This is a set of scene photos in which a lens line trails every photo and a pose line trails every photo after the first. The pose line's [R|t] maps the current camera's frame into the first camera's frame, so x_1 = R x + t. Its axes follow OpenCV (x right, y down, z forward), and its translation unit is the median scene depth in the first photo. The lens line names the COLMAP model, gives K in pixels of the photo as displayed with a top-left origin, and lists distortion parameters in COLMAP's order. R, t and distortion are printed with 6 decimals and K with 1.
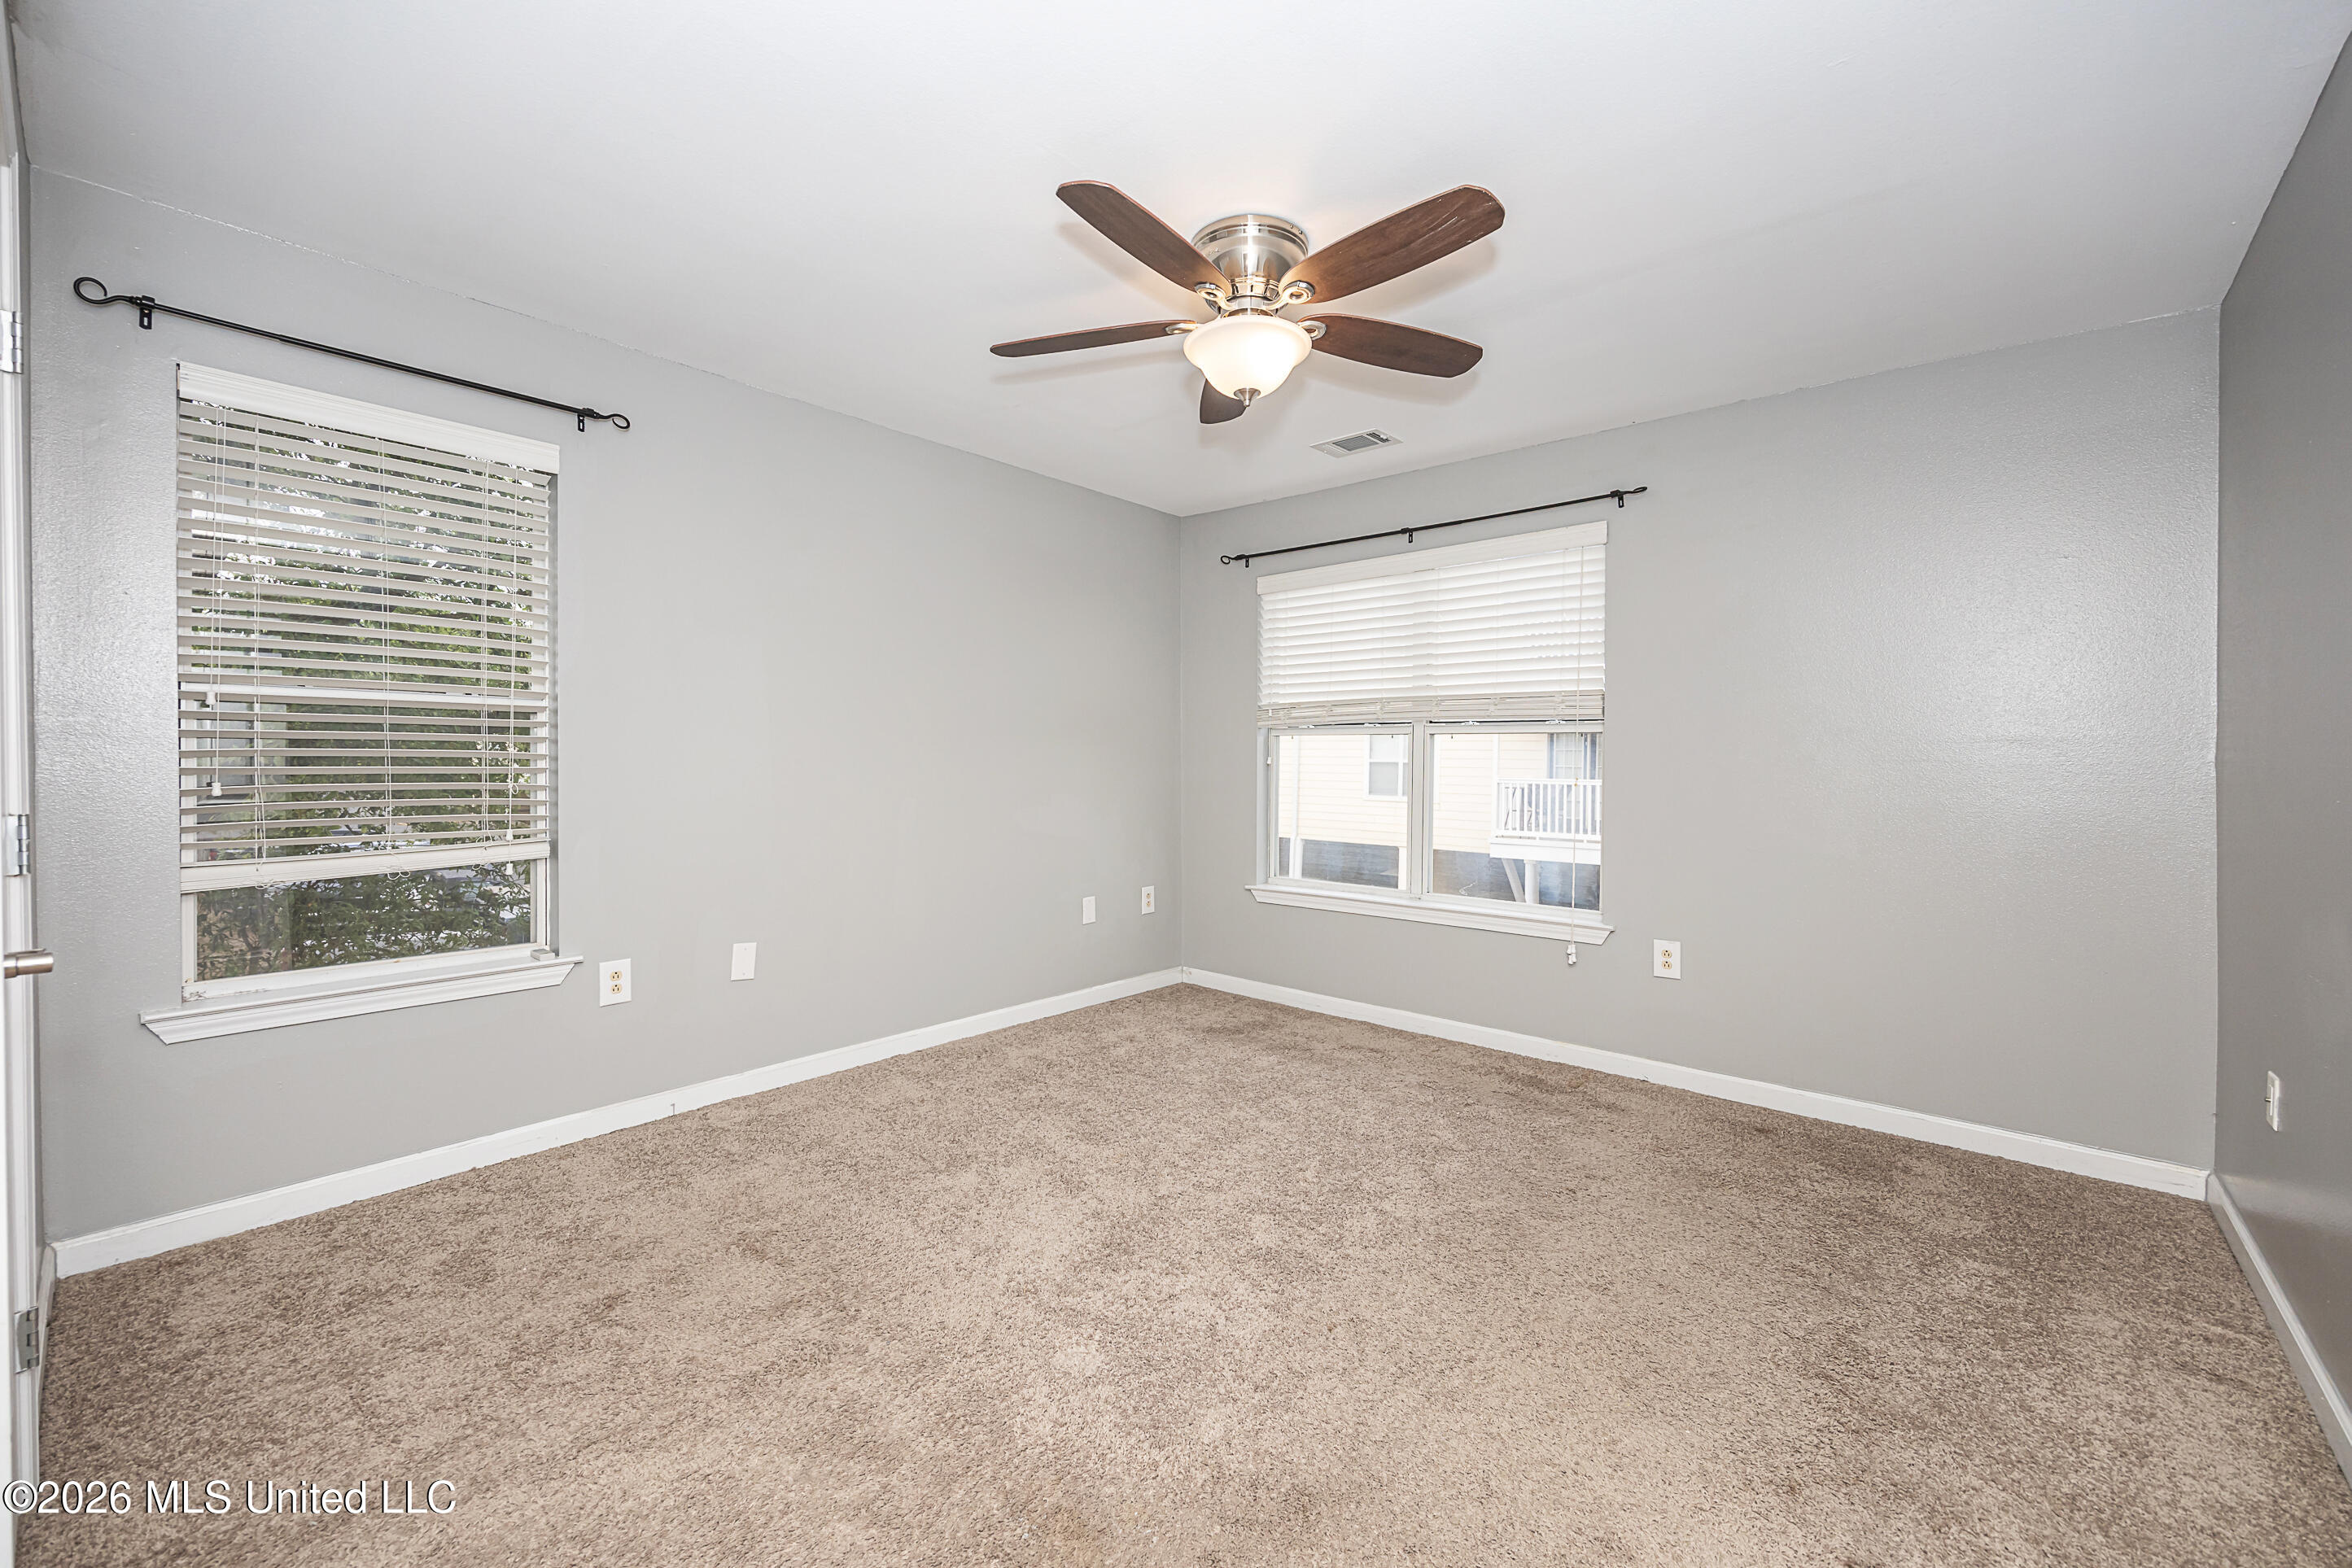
lens RADIAL K [[978.8, 0, 1175.2], [0, 978.8, 770.3], [0, 0, 1]] dist [0.000206, 0.000087]
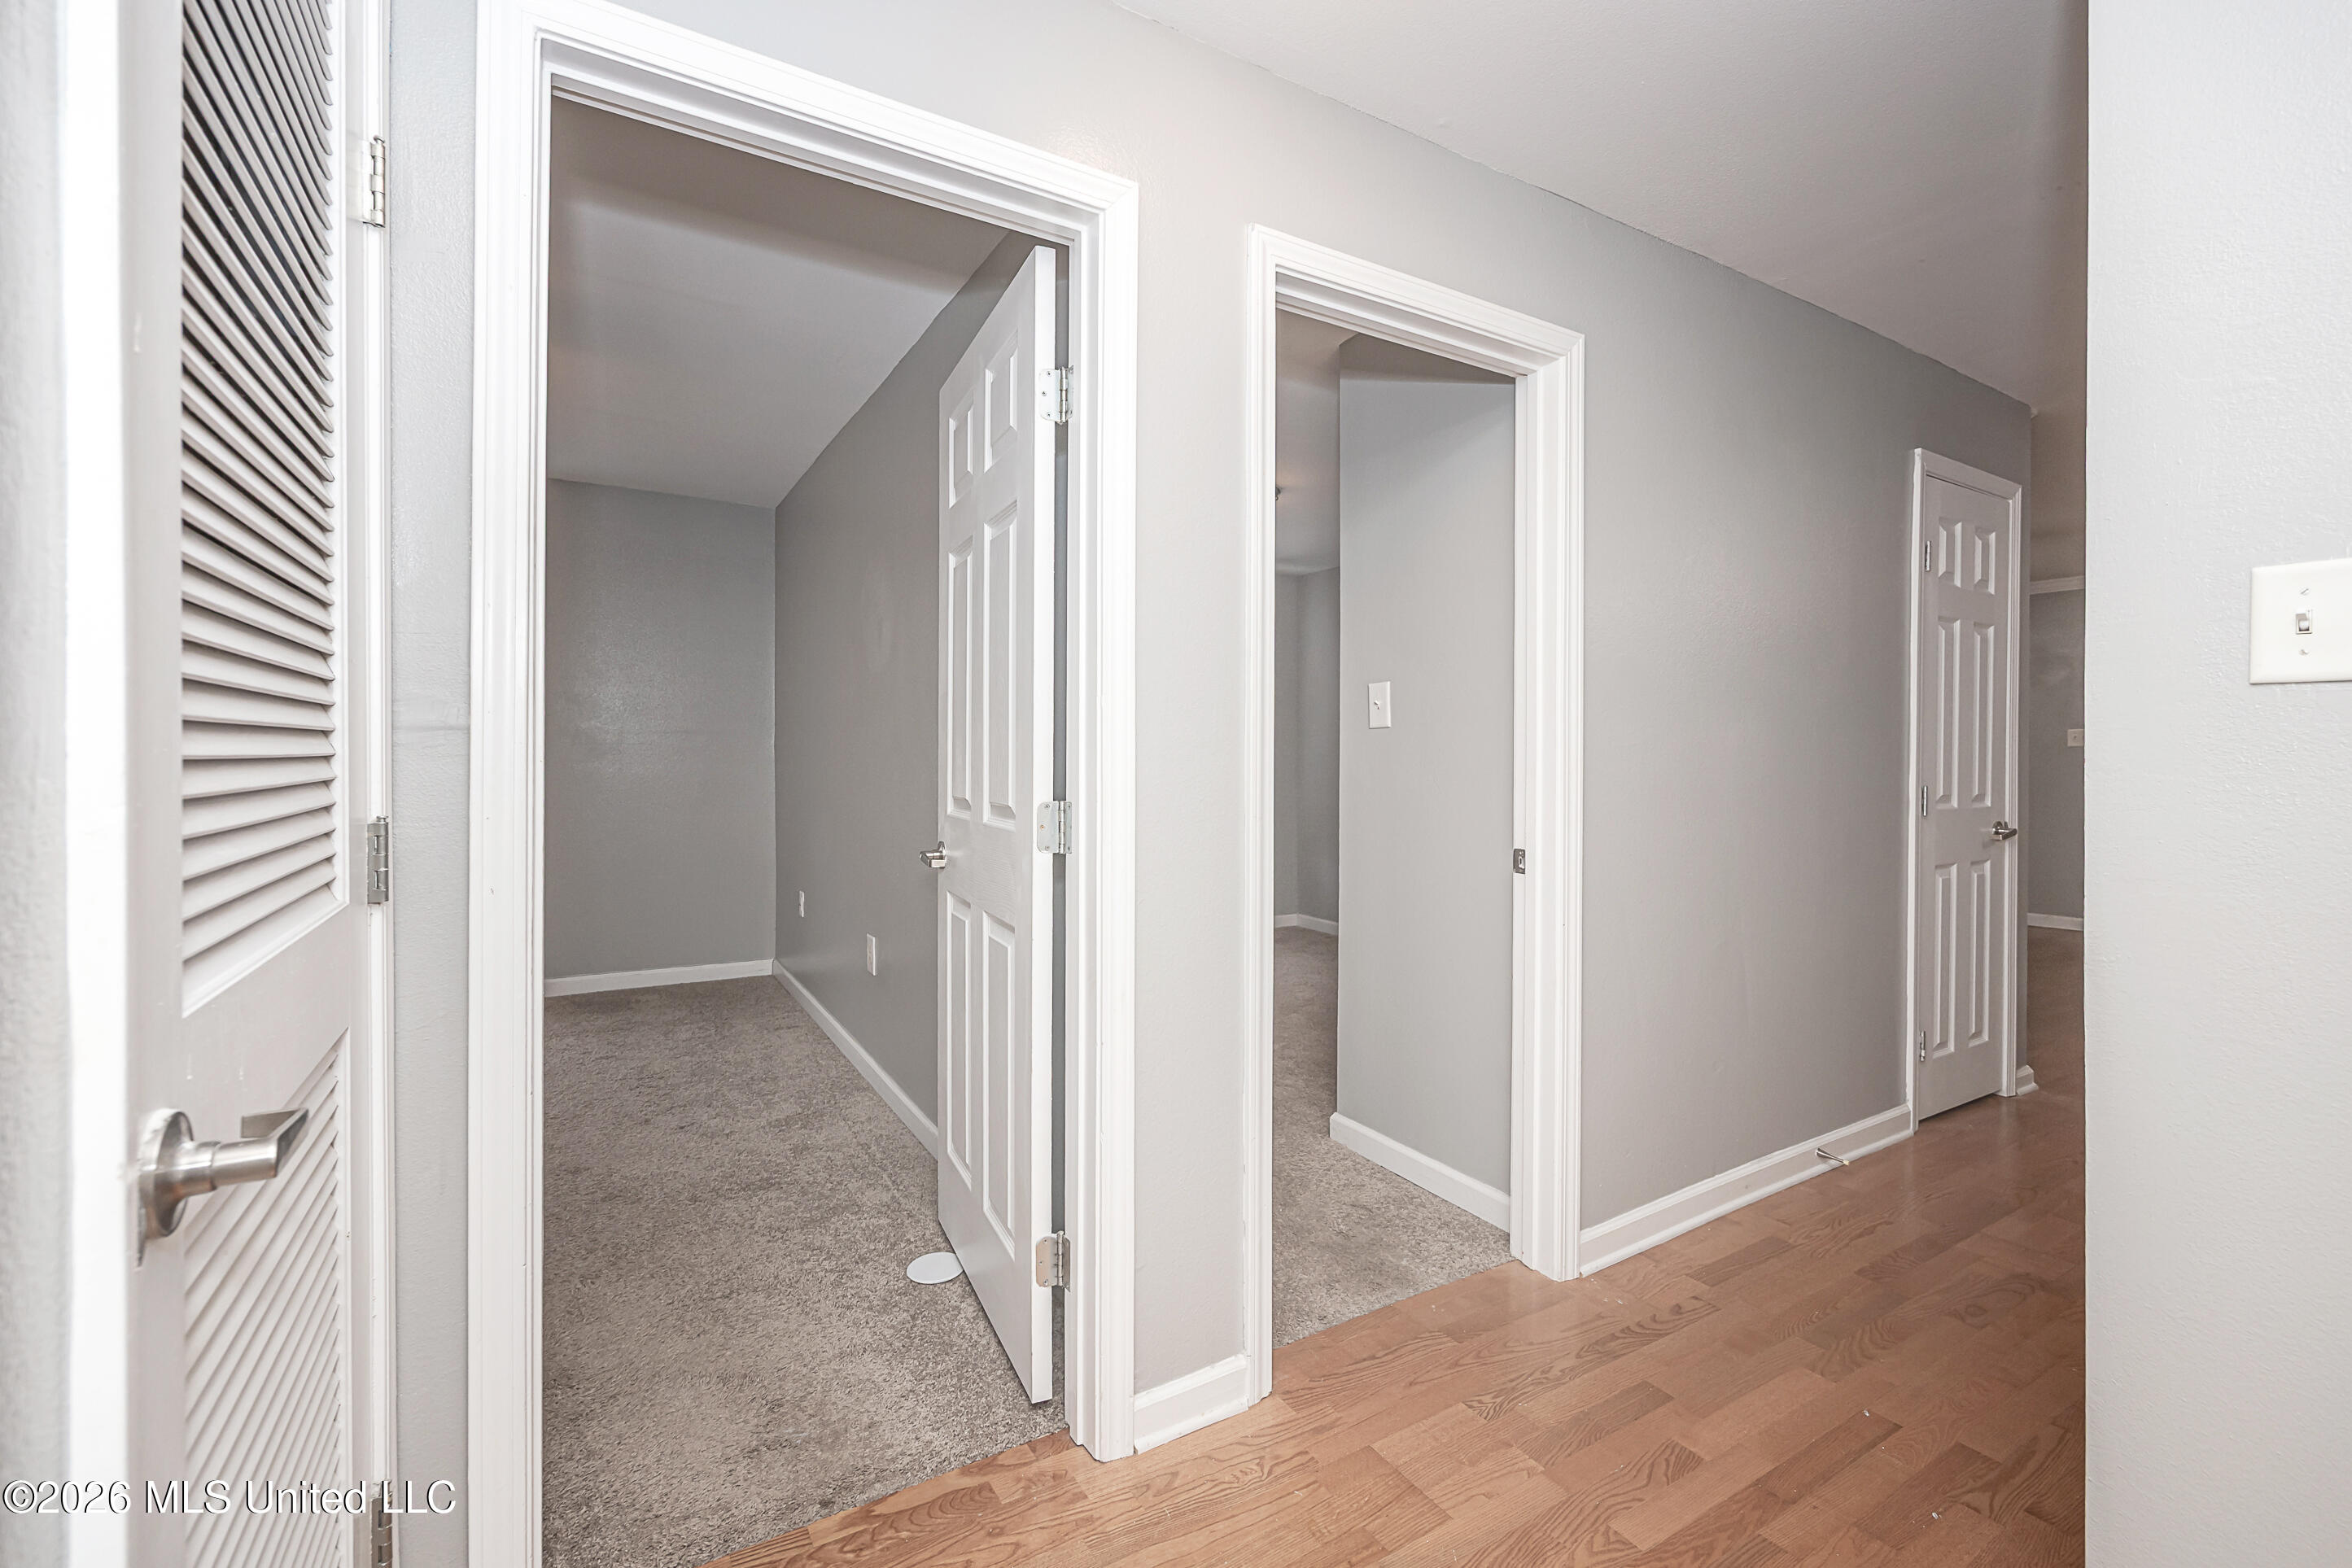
lens RADIAL K [[978.8, 0, 1175.2], [0, 978.8, 770.3], [0, 0, 1]] dist [0.000206, 0.000087]
pose [[0.317761, -0.020225, 0.947955, -0.672778], [0.006180, 0.999795, 0.019260, 0.002165], [-0.948151, -0.000262, 0.317821, -0.480063]]
